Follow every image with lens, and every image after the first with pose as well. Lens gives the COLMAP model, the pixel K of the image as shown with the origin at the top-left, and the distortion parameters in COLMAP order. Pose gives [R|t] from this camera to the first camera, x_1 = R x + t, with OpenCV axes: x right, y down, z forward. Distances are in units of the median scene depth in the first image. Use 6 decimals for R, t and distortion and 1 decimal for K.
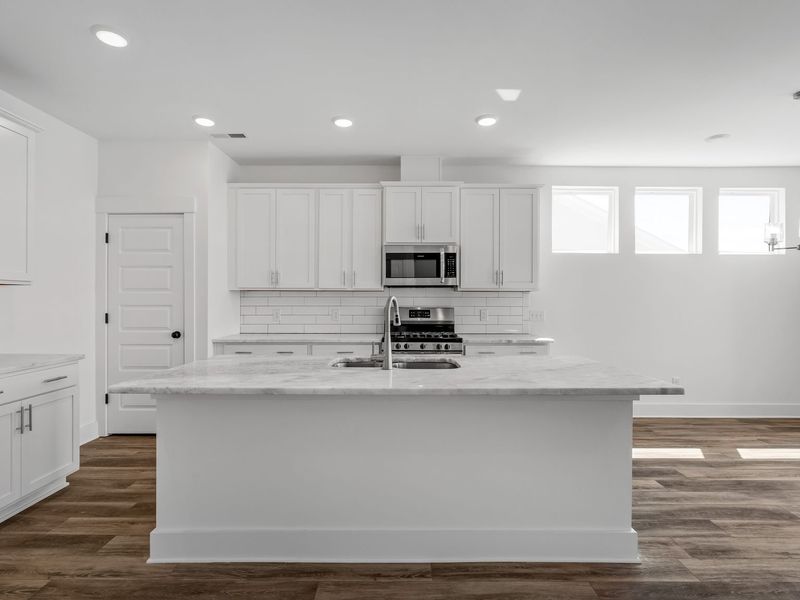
lens RADIAL K [[420.8, 0, 398.9], [0, 420.8, 295.5], [0, 0, 1]] dist [-0.008660, -0.000192]
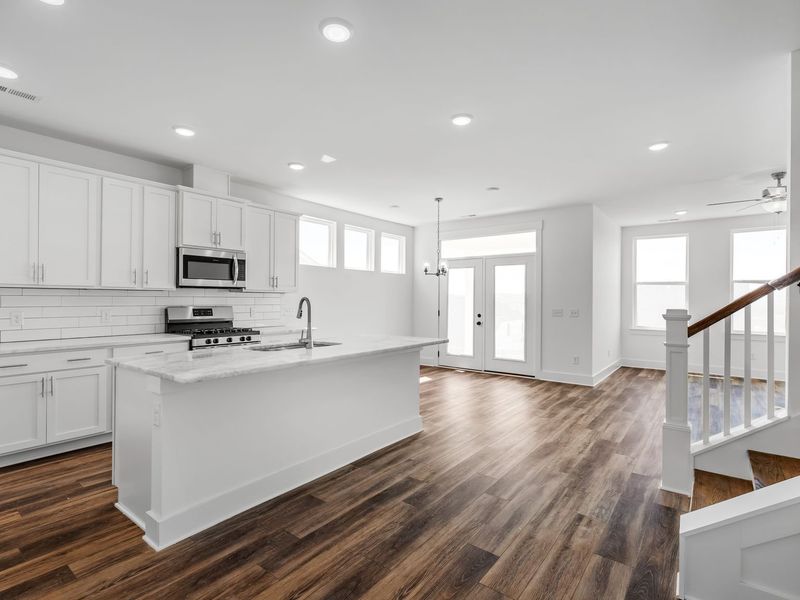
lens RADIAL K [[420.8, 0, 395.1], [0, 420.8, 297.6], [0, 0, 1]] dist [-0.008660, -0.000192]
pose [[0.598387, 0.004057, 0.801197, -0.546612], [-0.010267, 0.999944, 0.002605, -0.002155], [-0.801141, -0.009785, 0.598395, -0.047751]]
